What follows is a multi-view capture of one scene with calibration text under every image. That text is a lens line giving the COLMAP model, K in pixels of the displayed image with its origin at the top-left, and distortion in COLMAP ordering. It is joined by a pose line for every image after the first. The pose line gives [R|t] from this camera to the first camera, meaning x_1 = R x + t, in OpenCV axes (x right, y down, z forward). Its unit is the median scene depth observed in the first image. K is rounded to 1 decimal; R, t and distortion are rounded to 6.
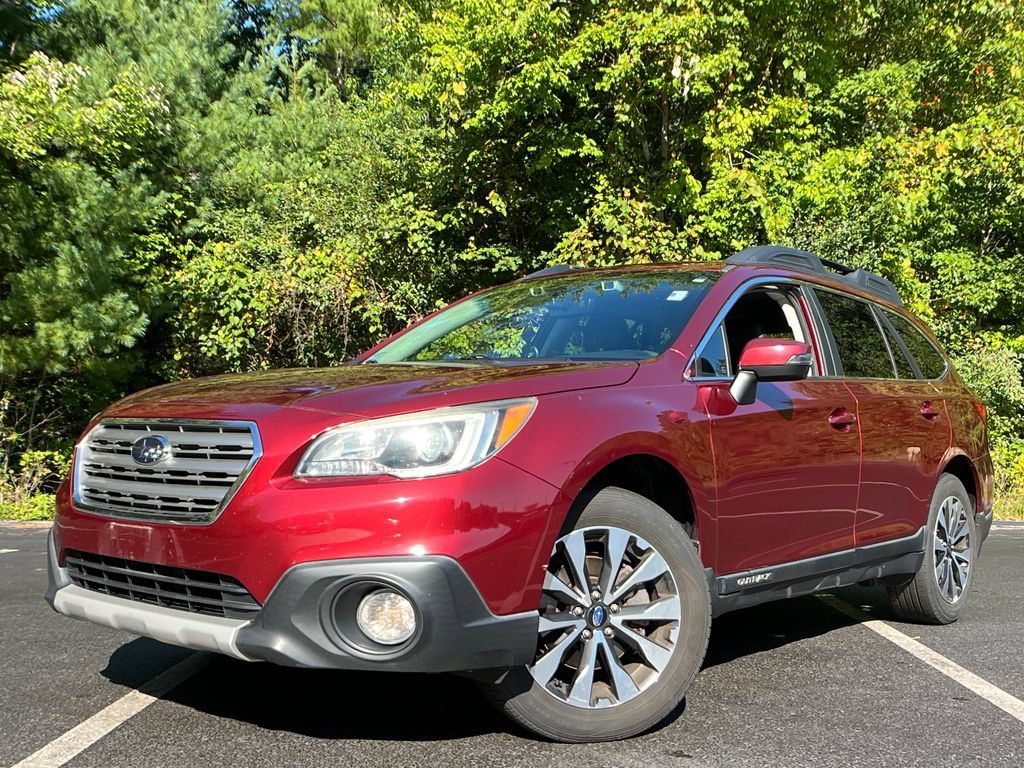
lens RADIAL K [[1107.2, 0, 512.0], [0, 1107.2, 384.0], [0, 0, 1]] dist [0.087101, -0.302406]
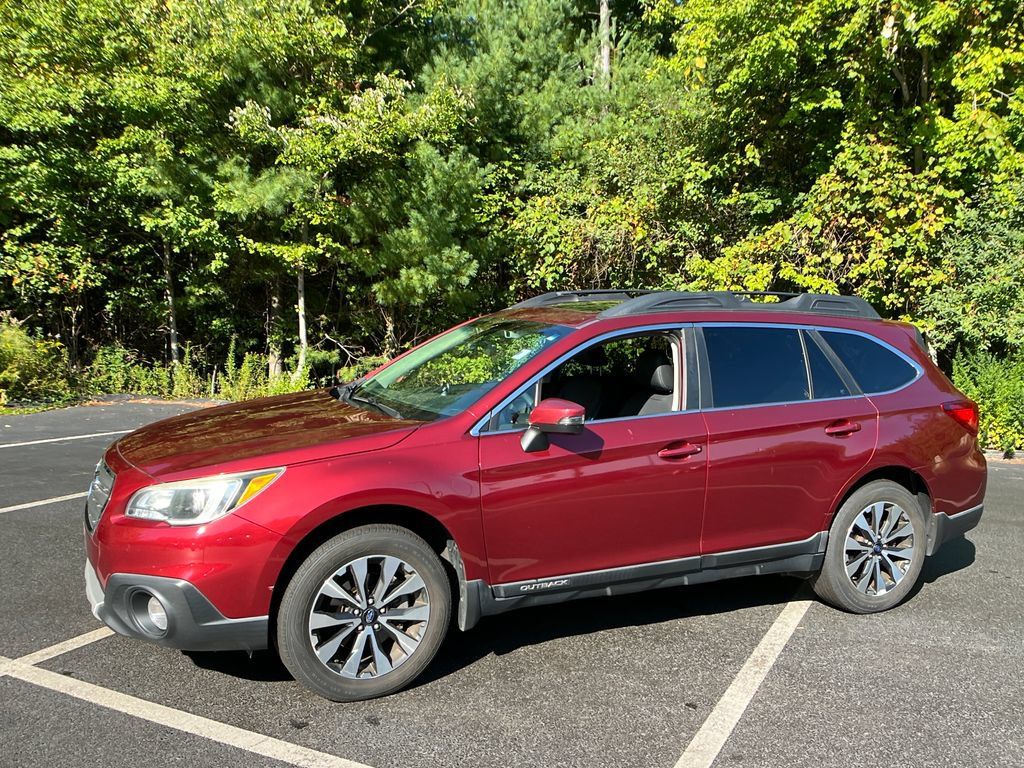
lens RADIAL K [[918.6, 0, 508.8], [0, 918.6, 380.5], [0, 0, 1]] dist [0.036517, -0.106004]
pose [[0.904324, 0.039244, -0.425040, 0.172344], [0.015051, 0.992214, 0.123634, -0.053352], [0.426582, -0.118203, 0.896692, 0.014474]]
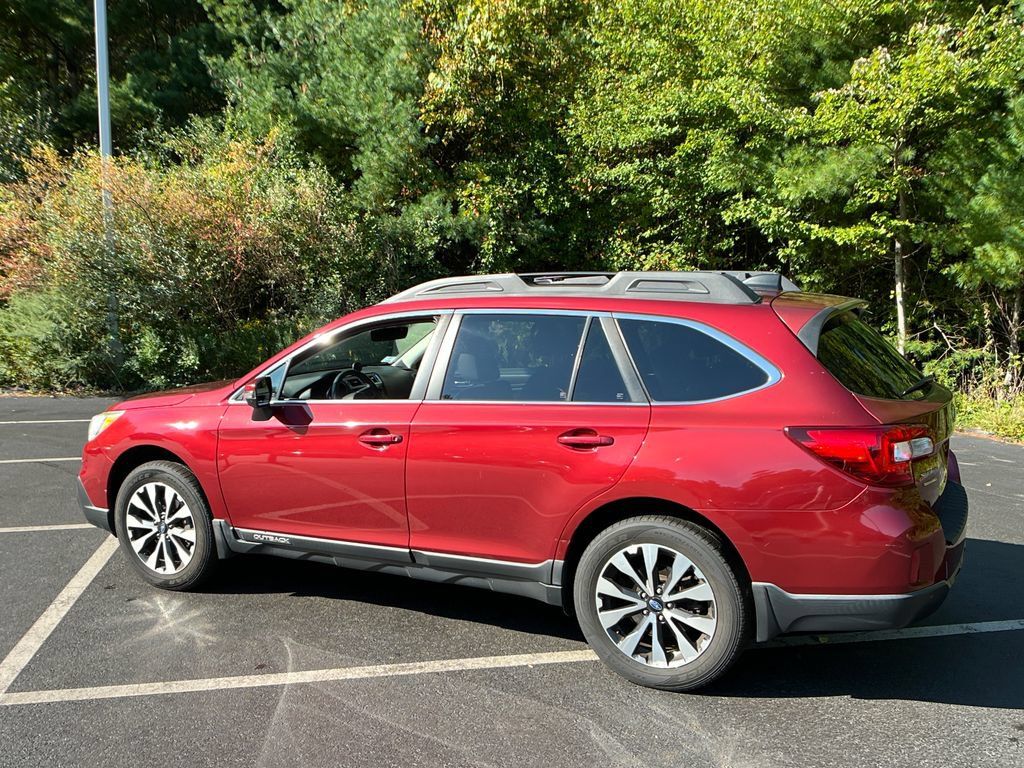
lens RADIAL K [[927.4, 0, 511.3], [0, 927.4, 396.4], [0, 0, 1]] dist [0.042979, -0.126431]
pose [[0.199344, 0.099415, -0.974874, 0.404825], [0.061945, 0.991572, 0.113785, -0.037274], [0.977970, -0.083071, 0.191506, 0.298893]]
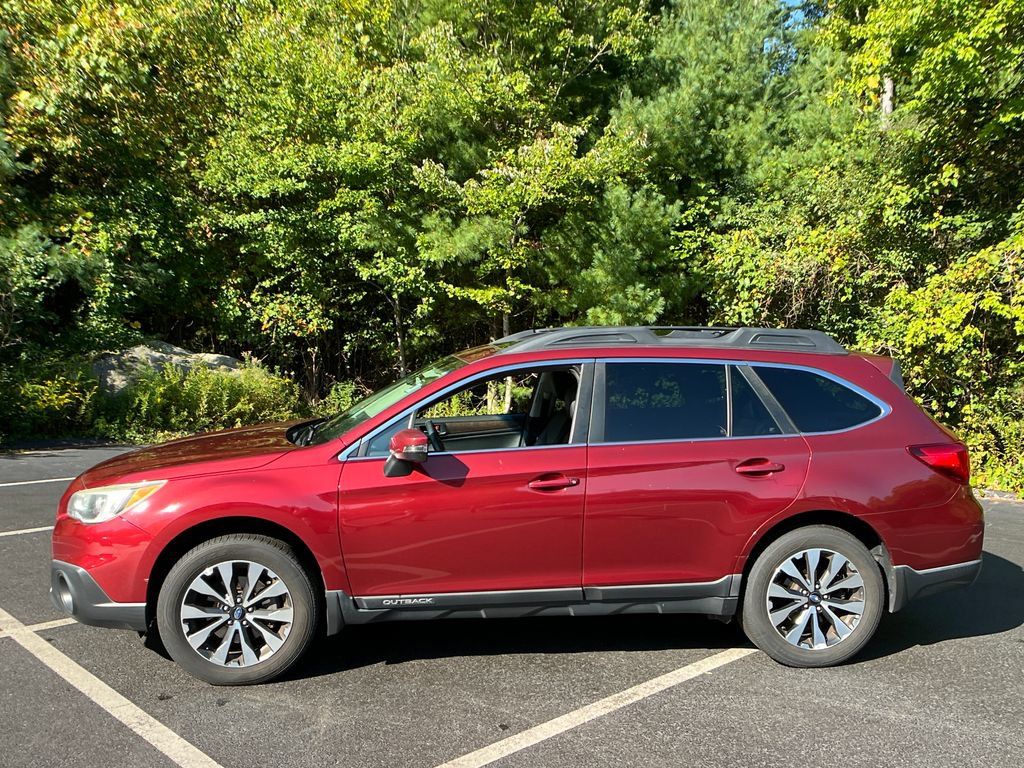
lens RADIAL K [[922.2, 0, 511.7], [0, 922.2, 391.9], [0, 0, 1]] dist [0.044451, -0.127718]
pose [[0.713409, 0.032369, -0.700000, 0.306186], [0.038490, 0.995615, 0.085265, -0.049803], [0.699690, -0.087772, 0.709035, 0.079988]]
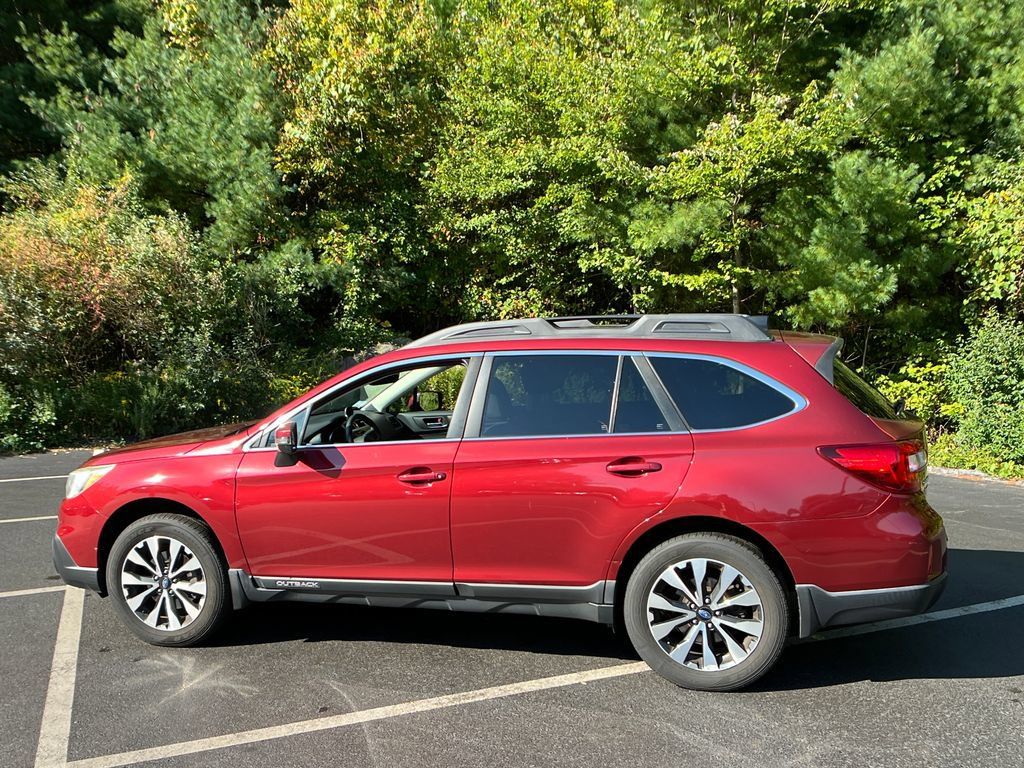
lens RADIAL K [[926.9, 0, 512.0], [0, 926.9, 384.0], [0, 0, 1]] dist [0.042066, -0.121068]
pose [[0.400804, 0.030278, -0.915663, 0.402362], [0.076673, 0.994839, 0.066457, -0.041991], [0.912950, -0.096842, 0.396414, 0.217693]]
